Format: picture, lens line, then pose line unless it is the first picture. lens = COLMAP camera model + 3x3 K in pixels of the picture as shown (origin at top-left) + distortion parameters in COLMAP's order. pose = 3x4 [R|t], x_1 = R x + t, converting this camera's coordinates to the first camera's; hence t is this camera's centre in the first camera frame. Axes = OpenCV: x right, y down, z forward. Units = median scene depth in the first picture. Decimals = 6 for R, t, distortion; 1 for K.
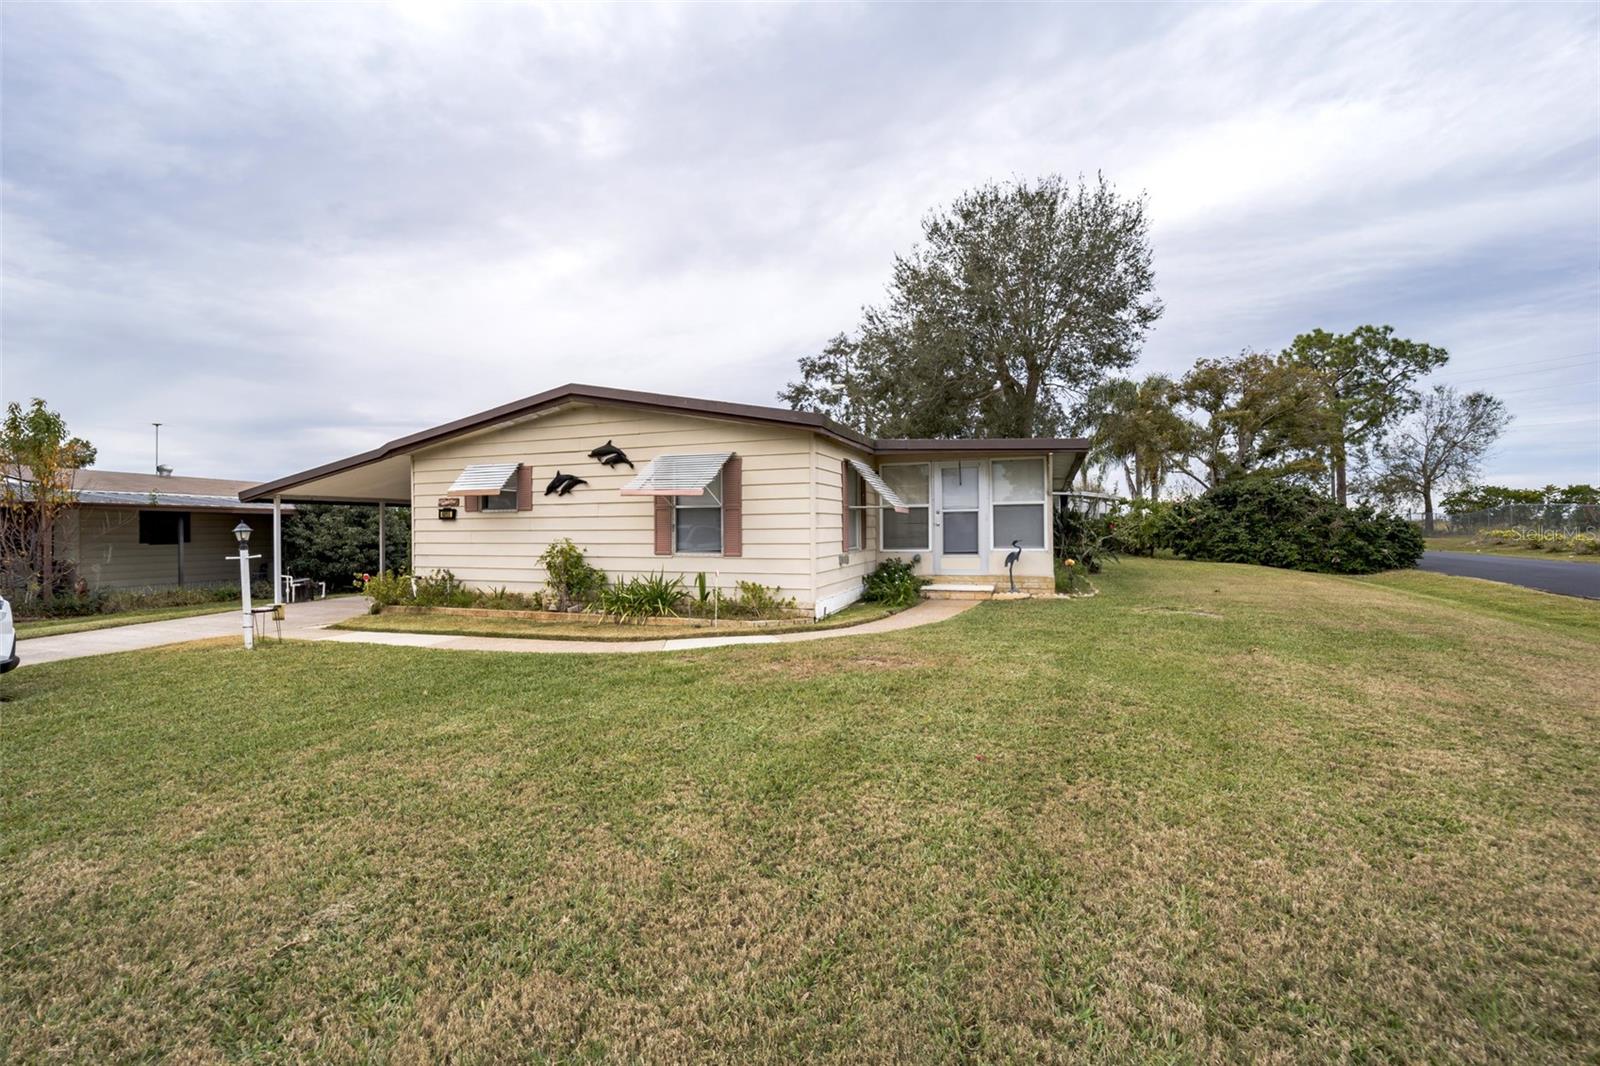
lens RADIAL K [[657.2, 0, 795.8], [0, 657.2, 531.9], [0, 0, 1]] dist [-0.036565, 0.007193]
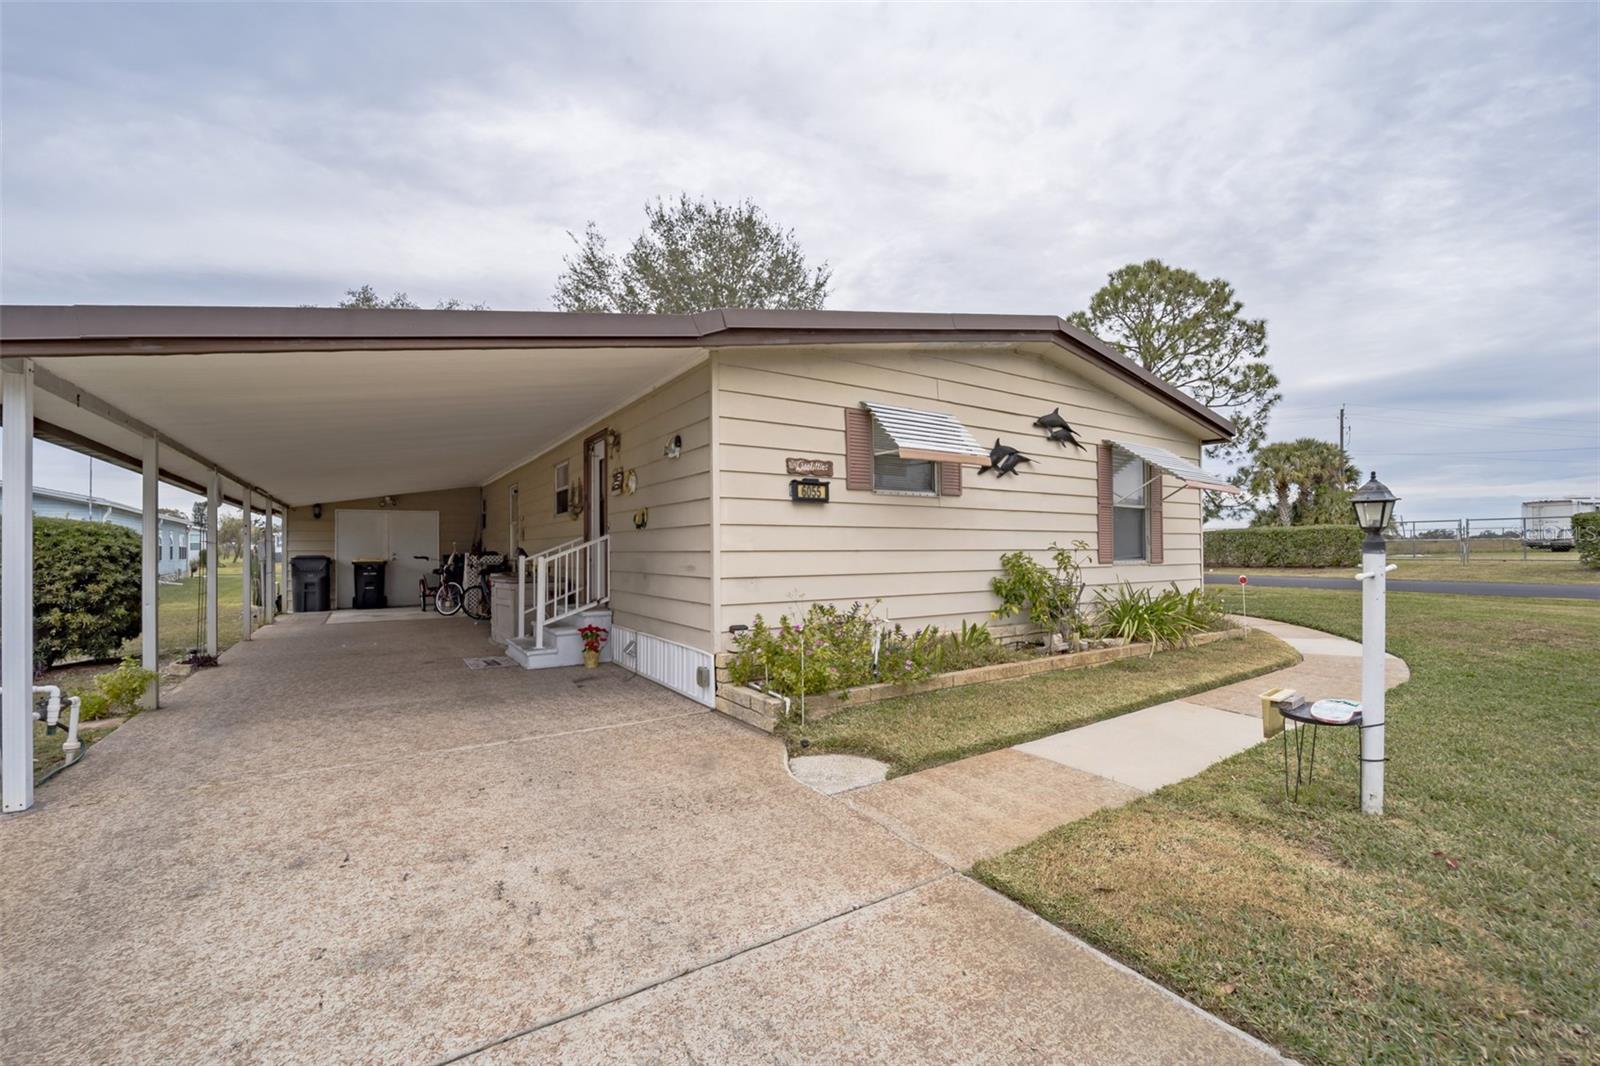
lens RADIAL K [[657.2, 0, 795.8], [0, 657.2, 531.9], [0, 0, 1]] dist [-0.036565, 0.007193]
pose [[0.610088, 0.024016, 0.791969, -1.004578], [-0.000040, 0.999541, -0.030280, 0.019355], [-0.792333, 0.018442, 0.609810, 0.767089]]
